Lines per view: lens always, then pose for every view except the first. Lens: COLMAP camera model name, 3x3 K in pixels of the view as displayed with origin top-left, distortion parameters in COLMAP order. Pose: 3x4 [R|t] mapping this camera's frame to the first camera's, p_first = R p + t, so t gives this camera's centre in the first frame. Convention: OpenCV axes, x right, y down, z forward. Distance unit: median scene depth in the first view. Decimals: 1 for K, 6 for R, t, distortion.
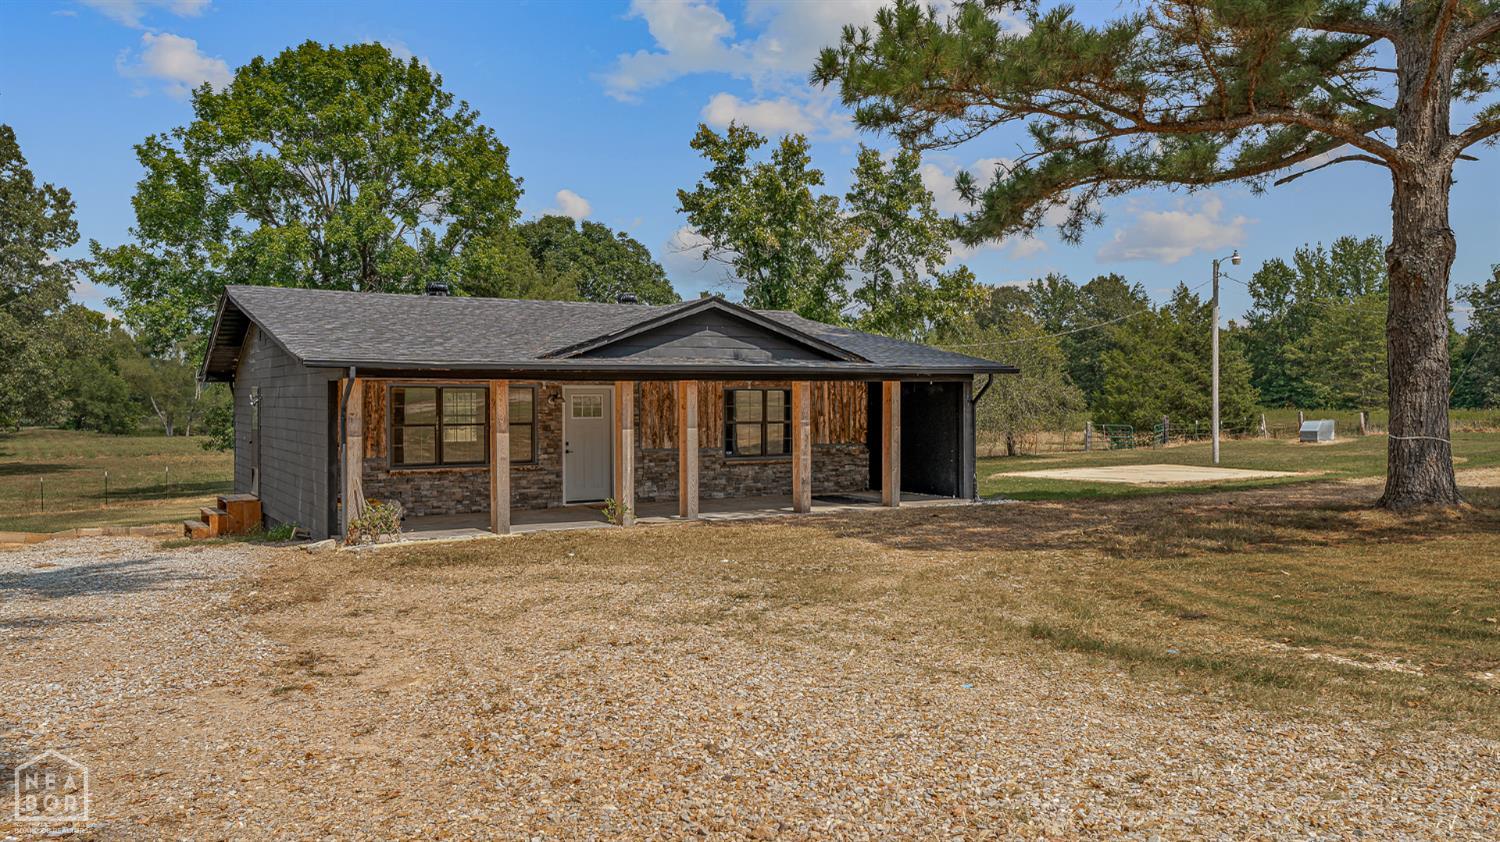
lens RADIAL K [[1052.0, 0, 758.5], [0, 1052.0, 423.9], [0, 0, 1]] dist [0.008701, 0.001736]
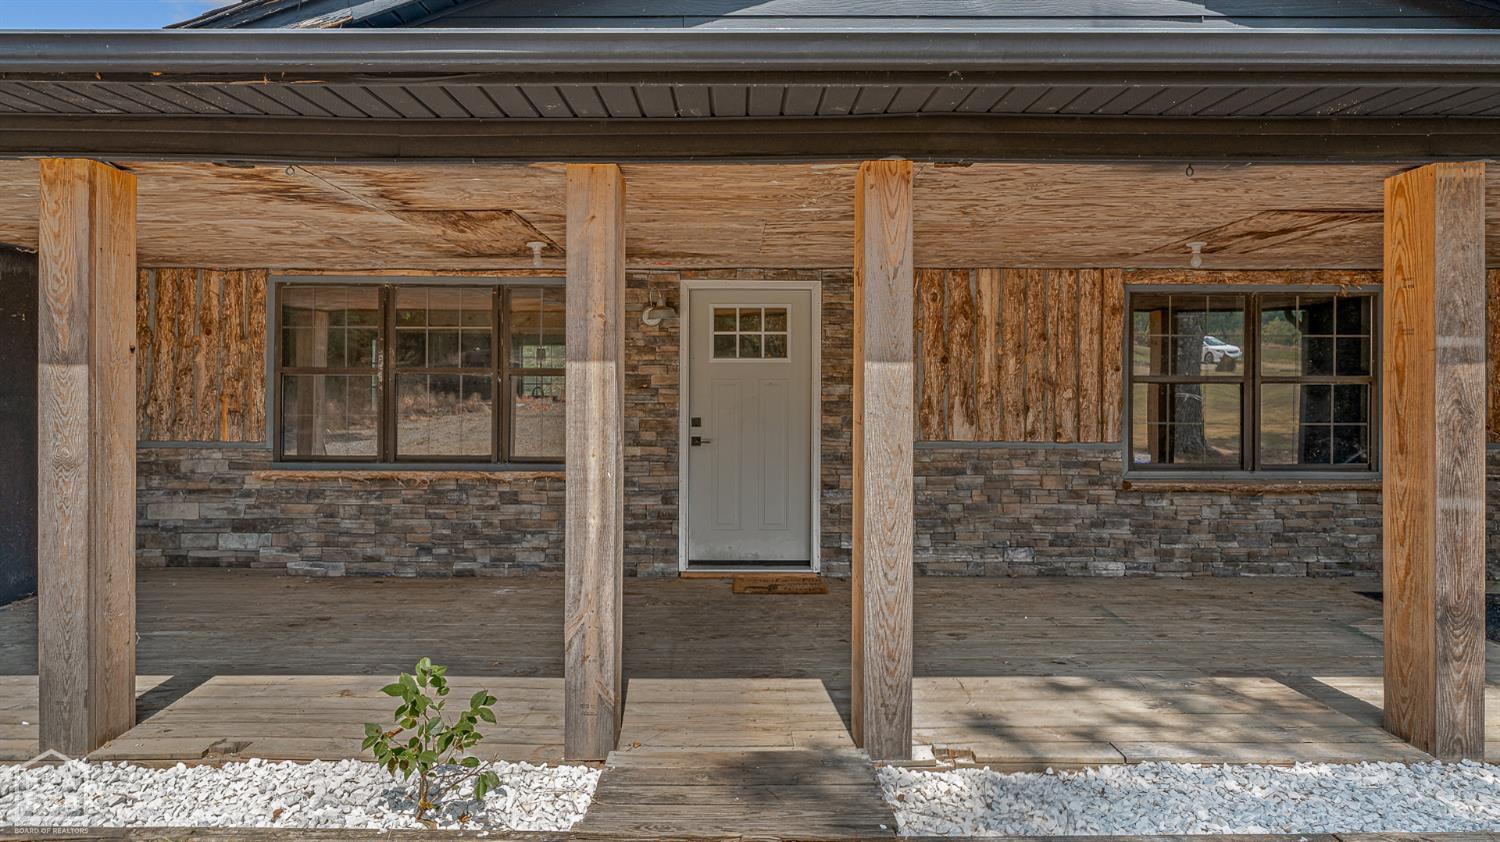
lens RADIAL K [[848.6, 0, 744.4], [0, 848.6, 382.5], [0, 0, 1]] dist [-0.001291, 0.000610]
pose [[0.859773, -0.000901, -0.510676, 0.005503], [-0.017103, 0.999387, -0.030557, 0.012616], [0.510391, 0.035006, 0.859230, 0.689518]]
